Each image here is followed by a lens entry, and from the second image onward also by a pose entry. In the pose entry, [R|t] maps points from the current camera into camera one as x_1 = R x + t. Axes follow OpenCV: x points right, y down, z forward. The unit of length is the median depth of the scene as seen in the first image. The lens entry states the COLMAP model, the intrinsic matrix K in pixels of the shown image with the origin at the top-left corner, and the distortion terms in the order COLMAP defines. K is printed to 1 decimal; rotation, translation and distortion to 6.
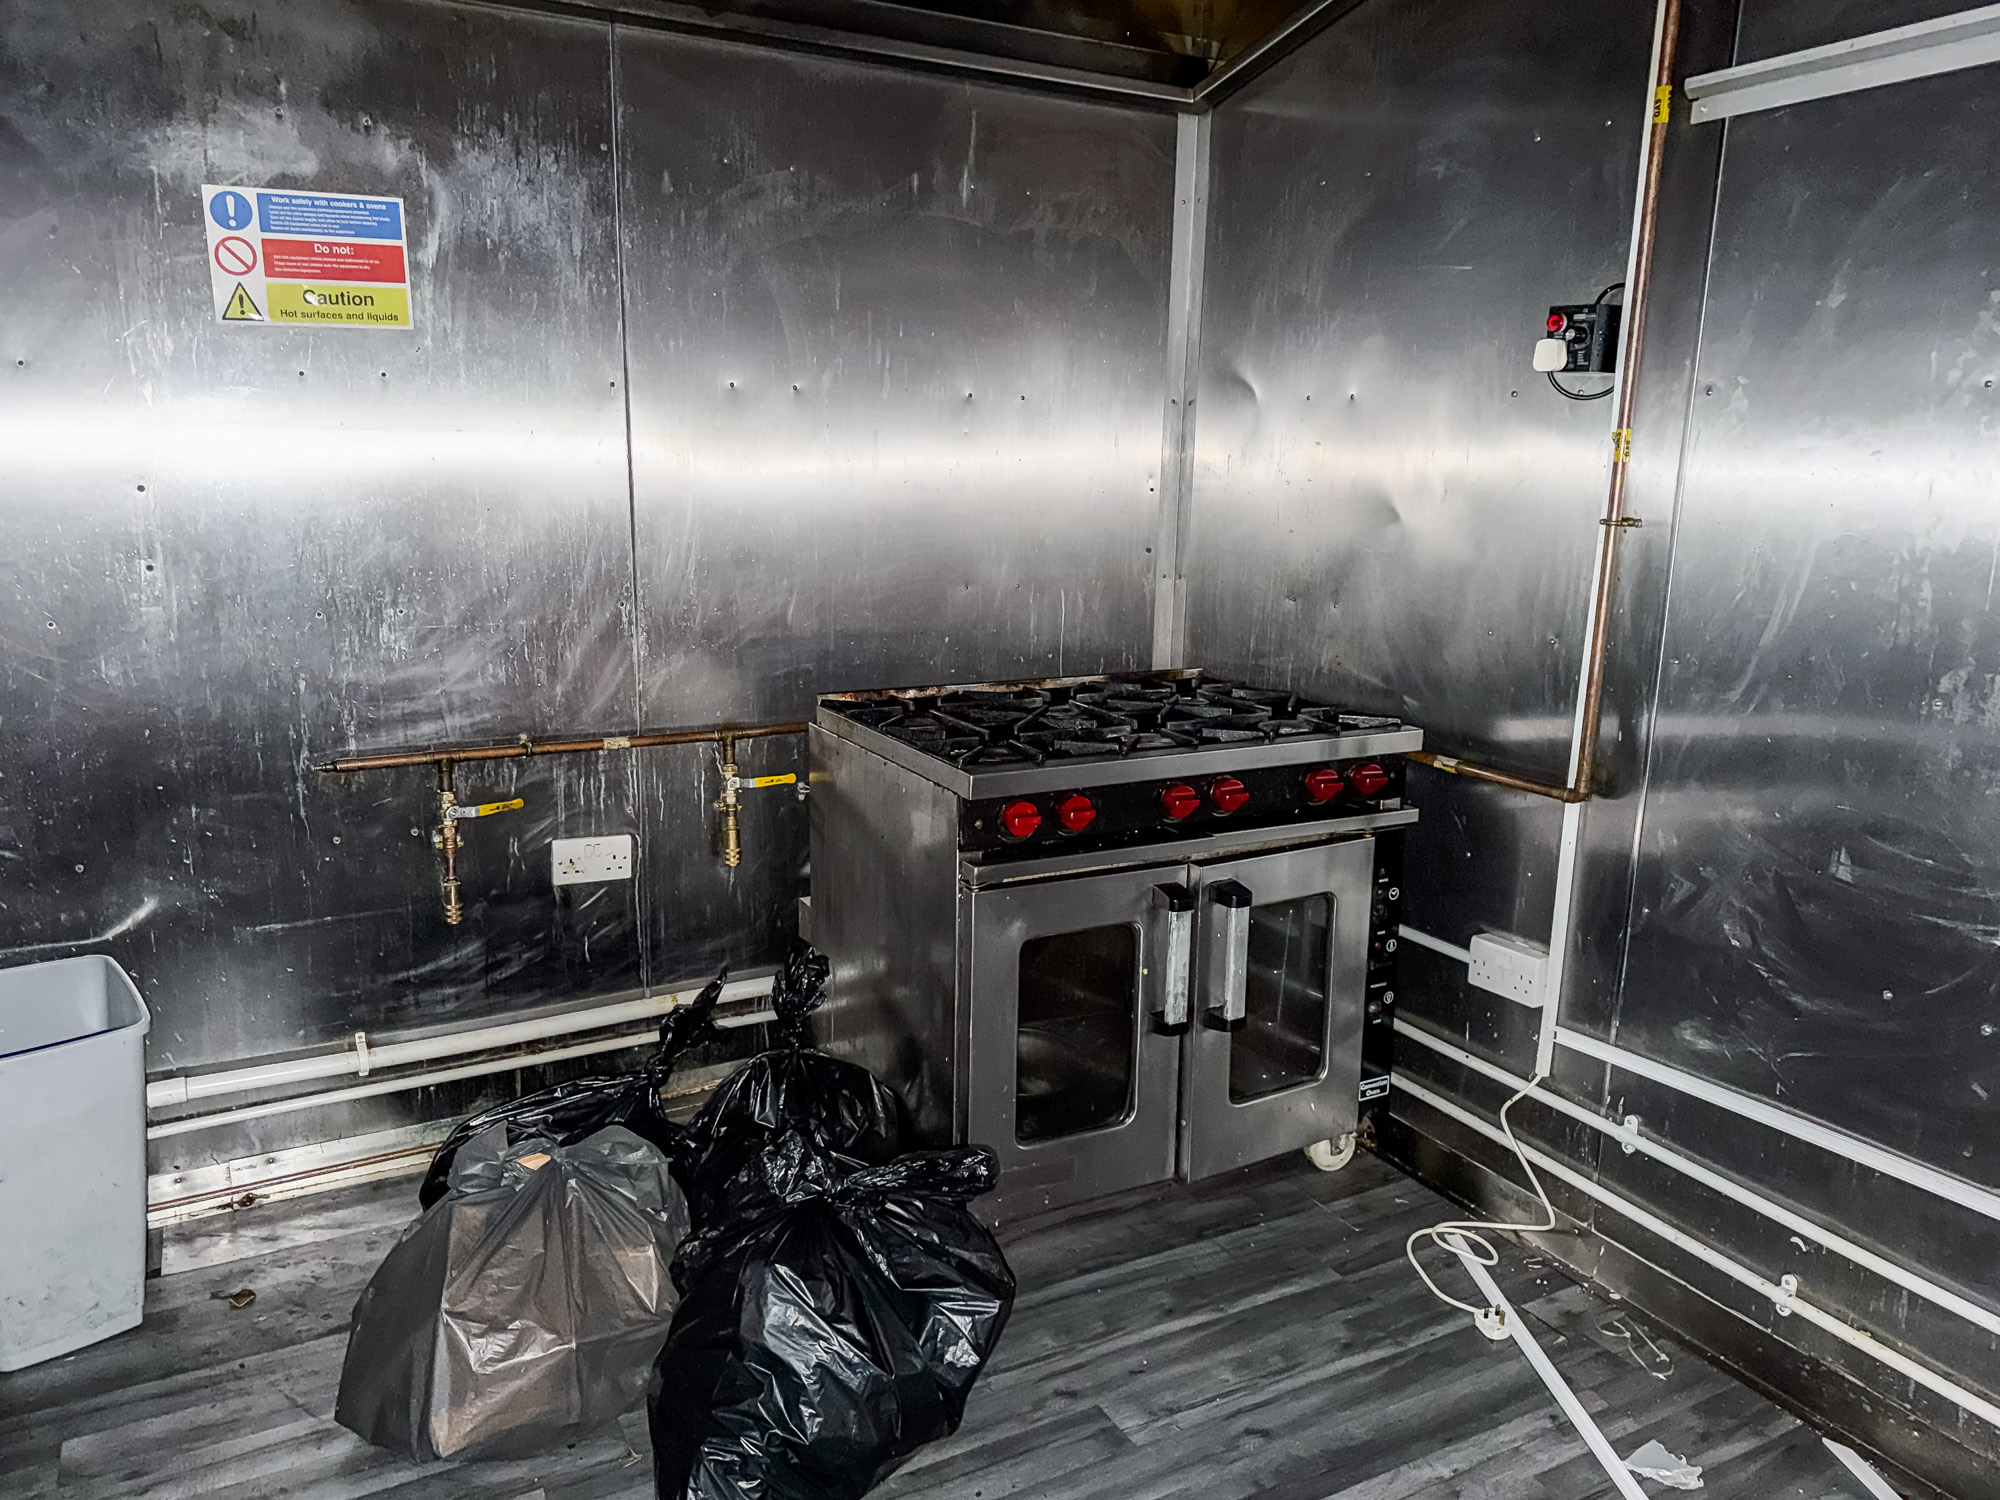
lens RADIAL K [[1422.4, 0, 990.6], [0, 1422.4, 757.0], [0, 0, 1]] dist [0.027790, -0.041367]
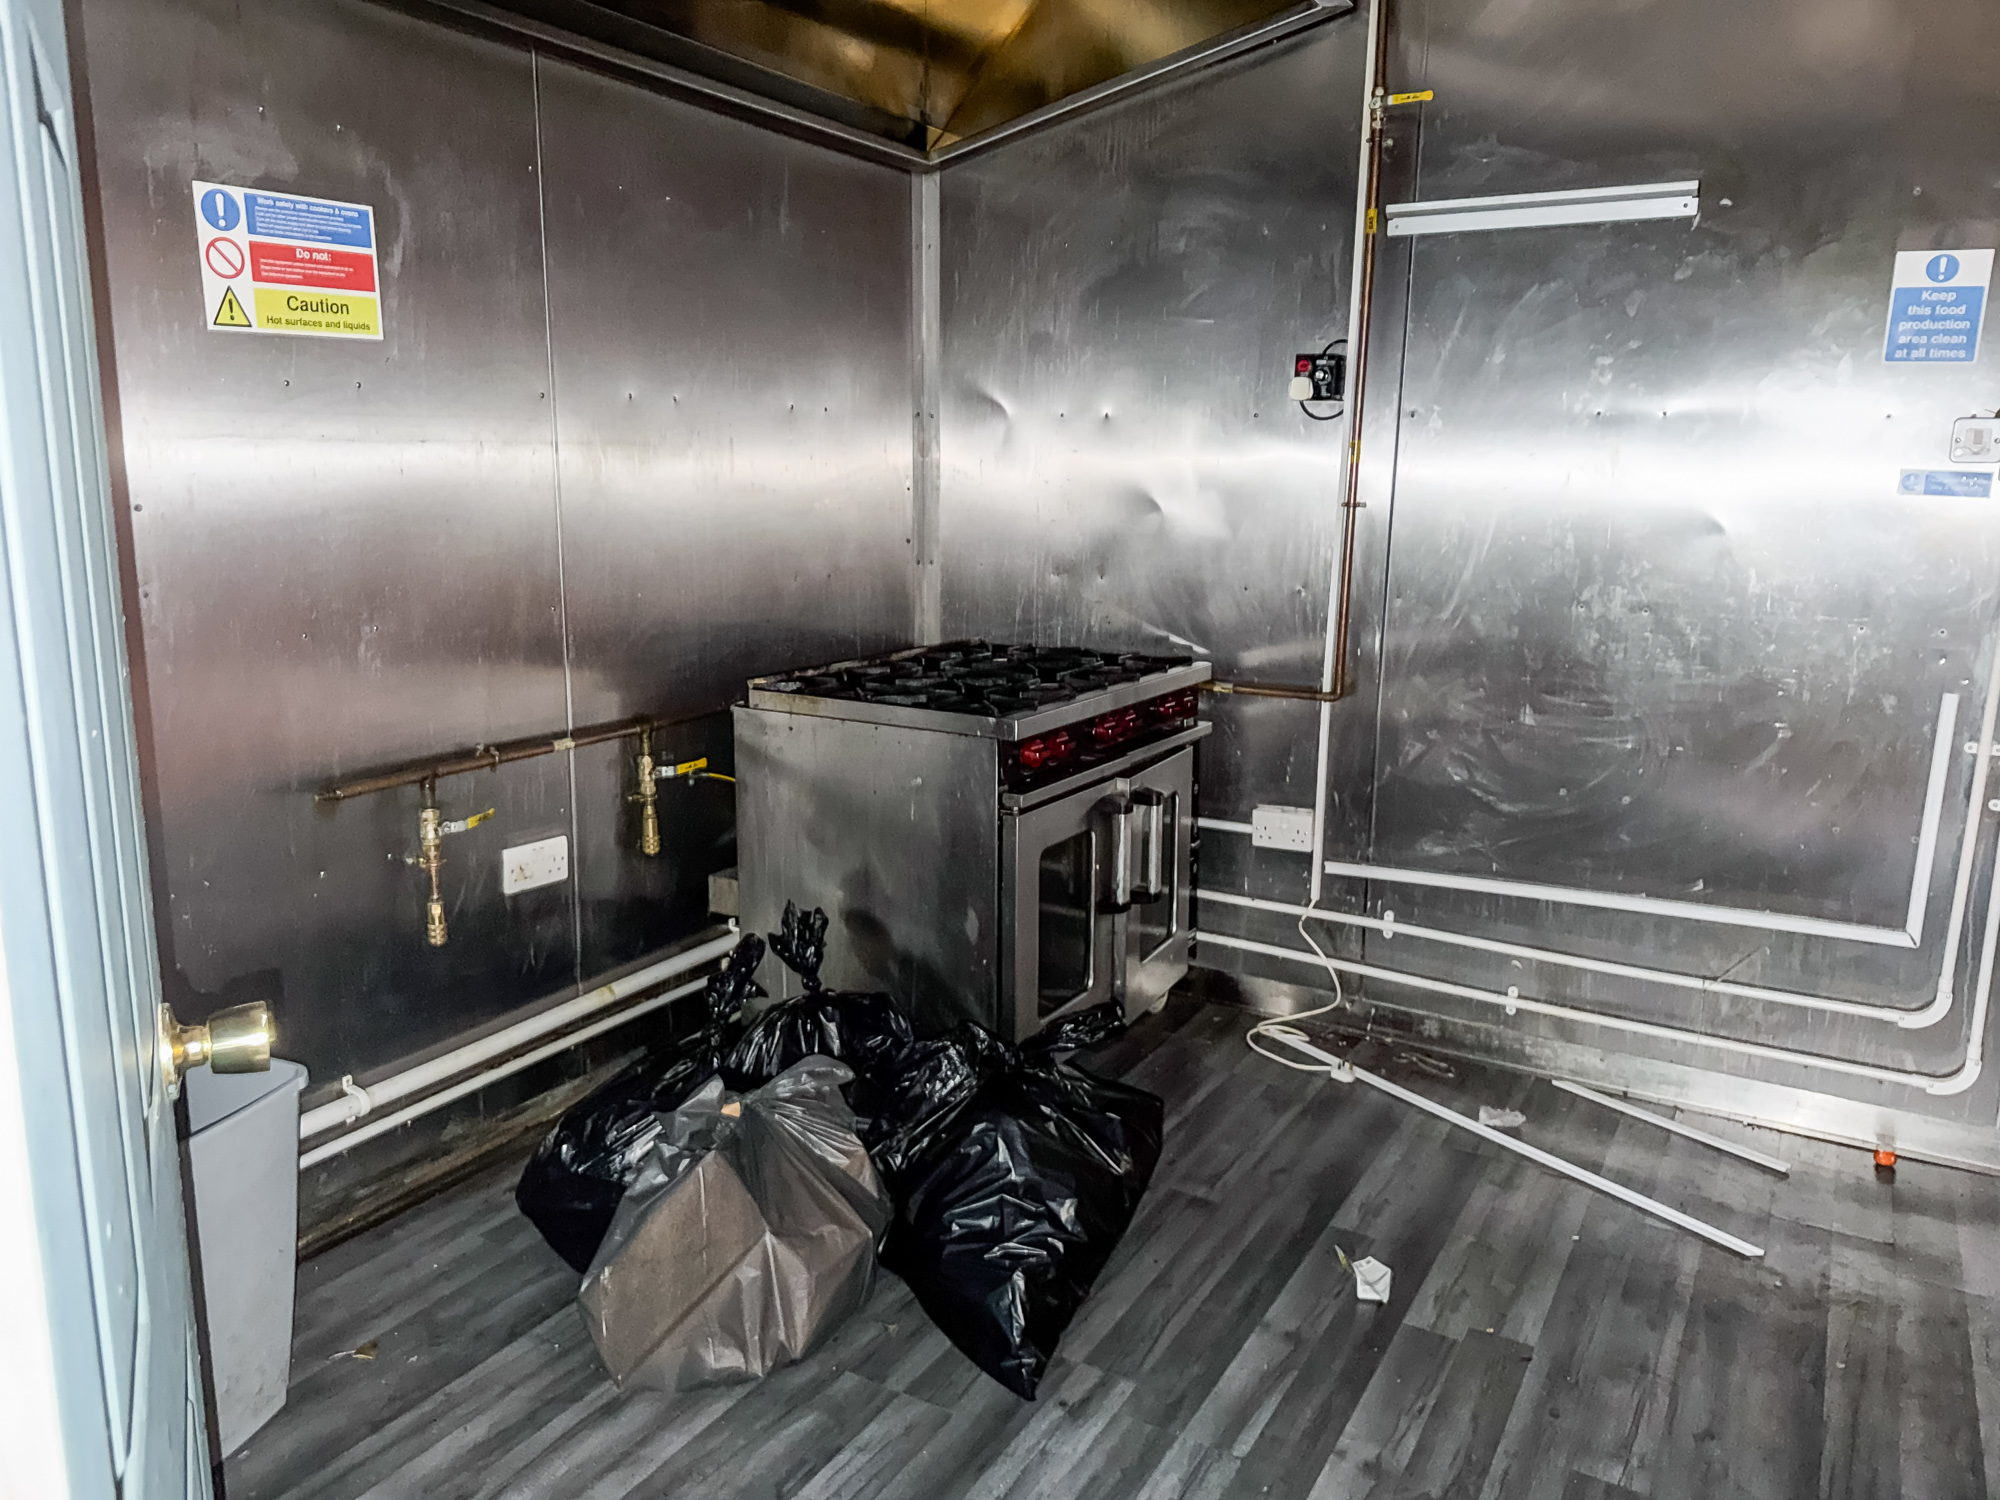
lens RADIAL K [[1422.4, 0, 1010.2], [0, 1422.4, 741.8], [0, 0, 1]] dist [0.027790, -0.041367]
pose [[0.851833, -0.110468, 0.512032, -0.566047], [0.116345, 0.992994, 0.020678, 0.004401], [-0.510729, 0.041958, 0.858717, -0.050213]]
